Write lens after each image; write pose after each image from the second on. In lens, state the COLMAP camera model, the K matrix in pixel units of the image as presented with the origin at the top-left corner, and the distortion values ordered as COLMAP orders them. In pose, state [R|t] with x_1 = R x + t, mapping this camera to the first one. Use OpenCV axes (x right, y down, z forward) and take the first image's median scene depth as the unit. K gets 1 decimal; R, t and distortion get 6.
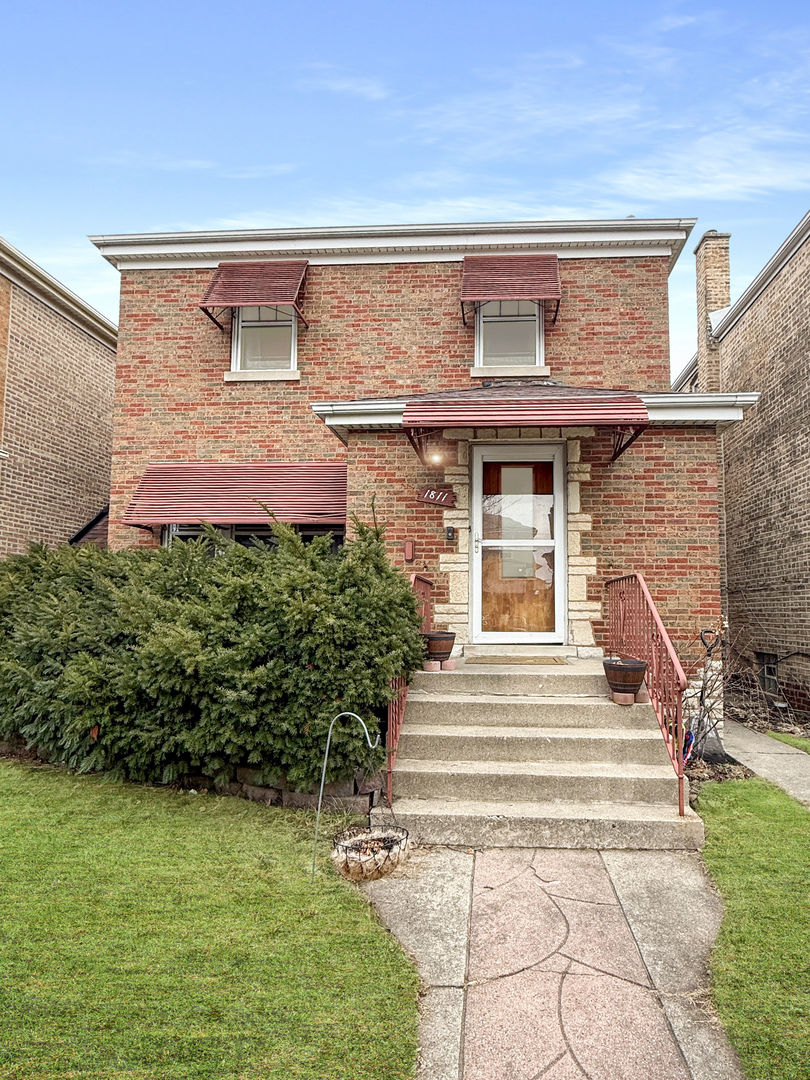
lens RADIAL K [[684.6, 0, 405.0], [0, 684.6, 540.0], [0, 0, 1]] dist [-0.022149, 0.000961]
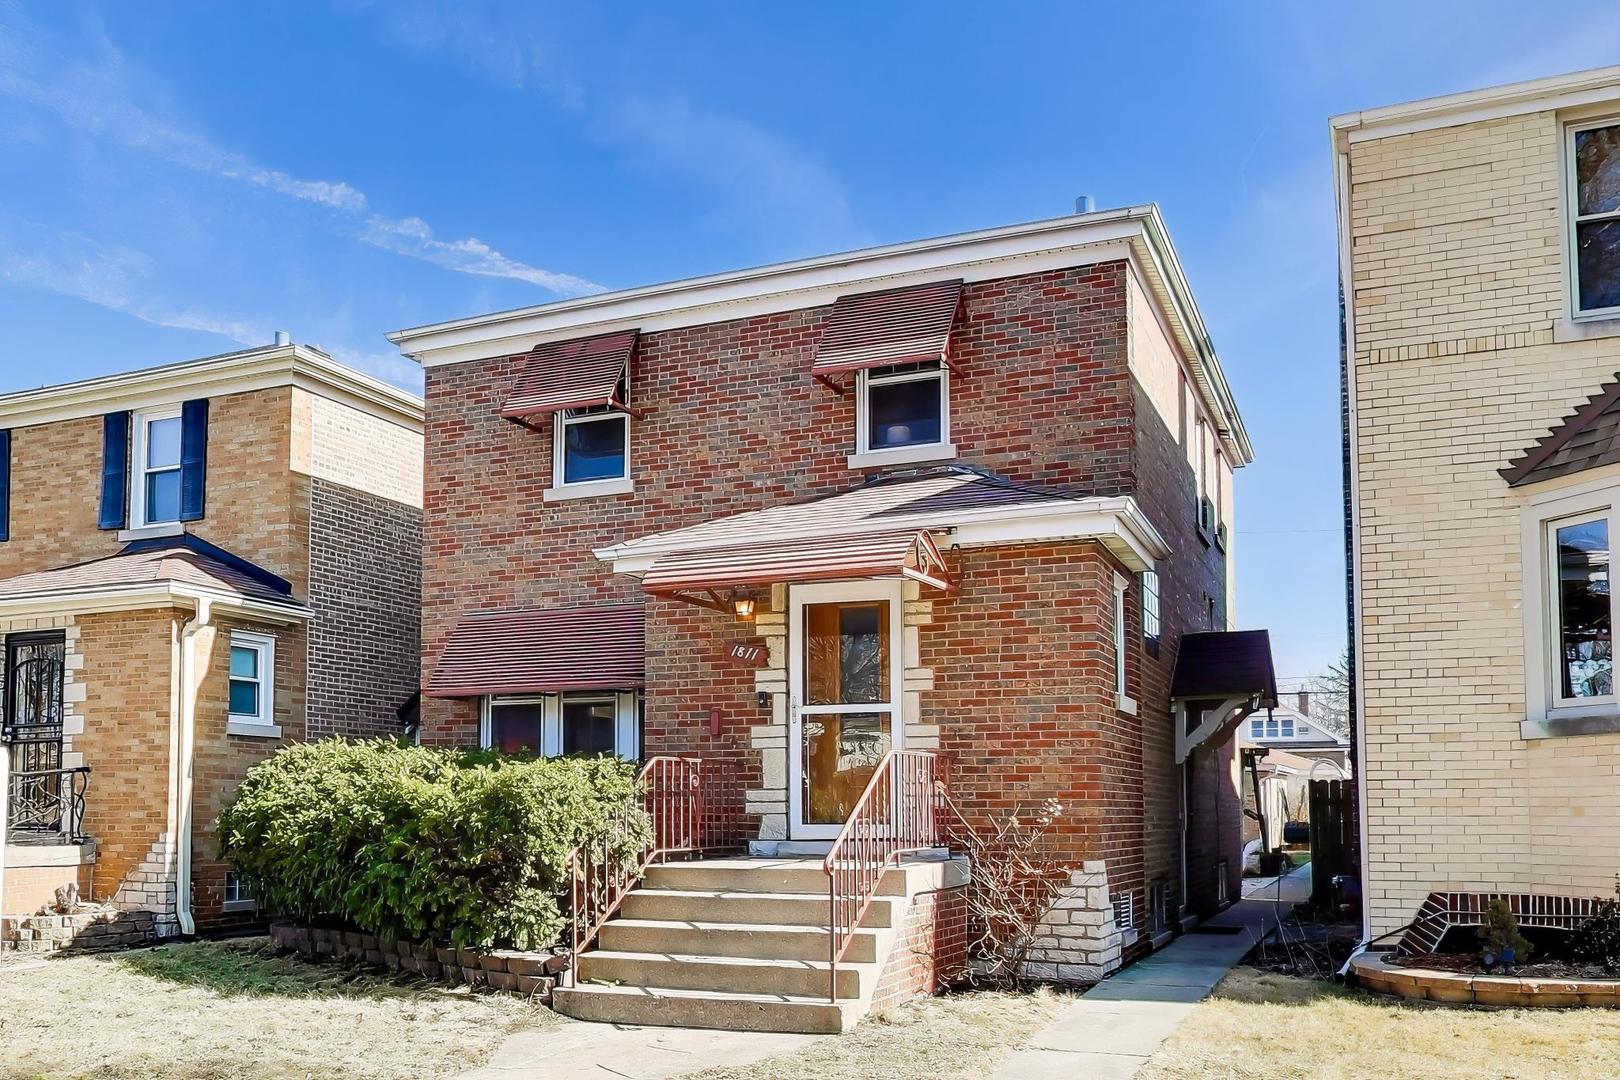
lens RADIAL K [[2002.0, 0, 810.0], [0, 2002.0, 540.0], [0, 0, 1]] dist [-0.113096, -0.001762]
pose [[0.920304, -0.062784, -0.386132, 0.879350], [0.050799, 0.997860, -0.041175, -0.082828], [0.387891, 0.018279, 0.921524, -0.957339]]
